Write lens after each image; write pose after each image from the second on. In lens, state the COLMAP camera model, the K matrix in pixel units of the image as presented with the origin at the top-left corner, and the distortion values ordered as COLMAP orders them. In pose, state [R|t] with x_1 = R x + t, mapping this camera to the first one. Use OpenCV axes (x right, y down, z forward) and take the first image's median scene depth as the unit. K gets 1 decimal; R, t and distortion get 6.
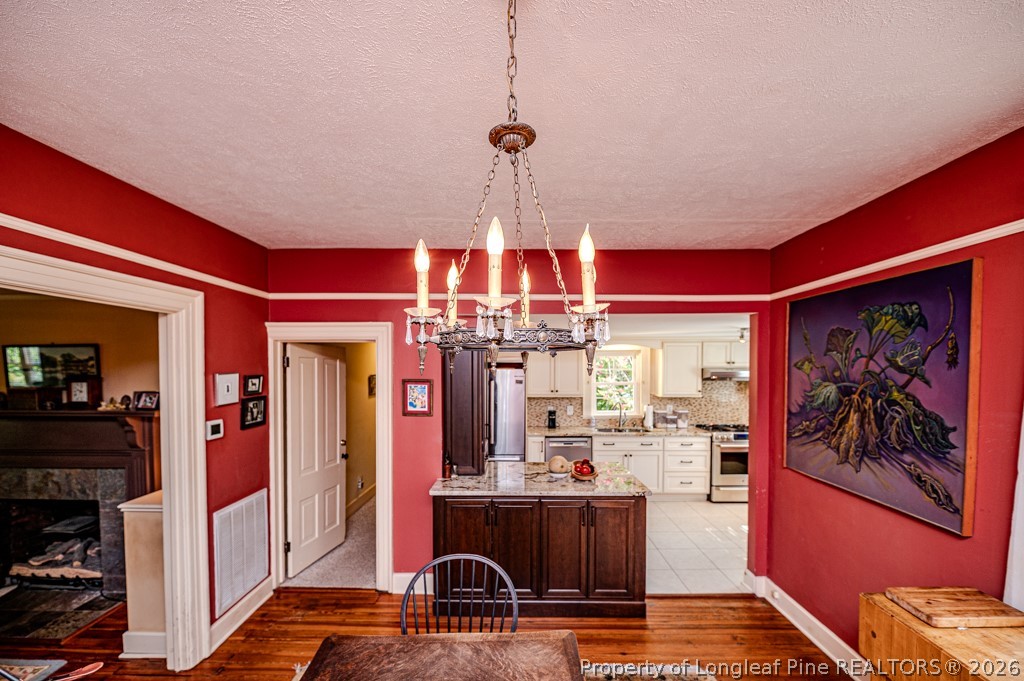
lens RADIAL K [[409.2, 0, 511.1], [0, 409.2, 373.9], [0, 0, 1]] dist [-0.003011, -0.000482]
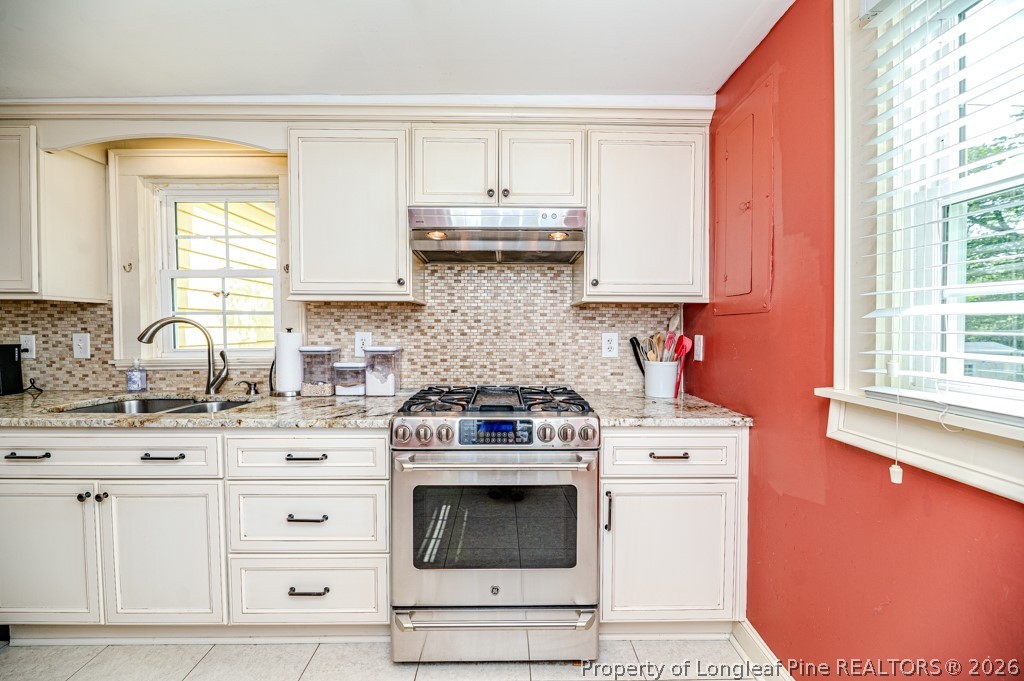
lens RADIAL K [[409.2, 0, 511.4], [0, 409.2, 338.3], [0, 0, 1]] dist [-0.003011, -0.000482]
pose [[0.999715, 0.003862, 0.023574, 0.519367], [-0.004050, 0.999960, 0.007932, 0.080416], [-0.023542, -0.008025, 0.999691, 0.654716]]
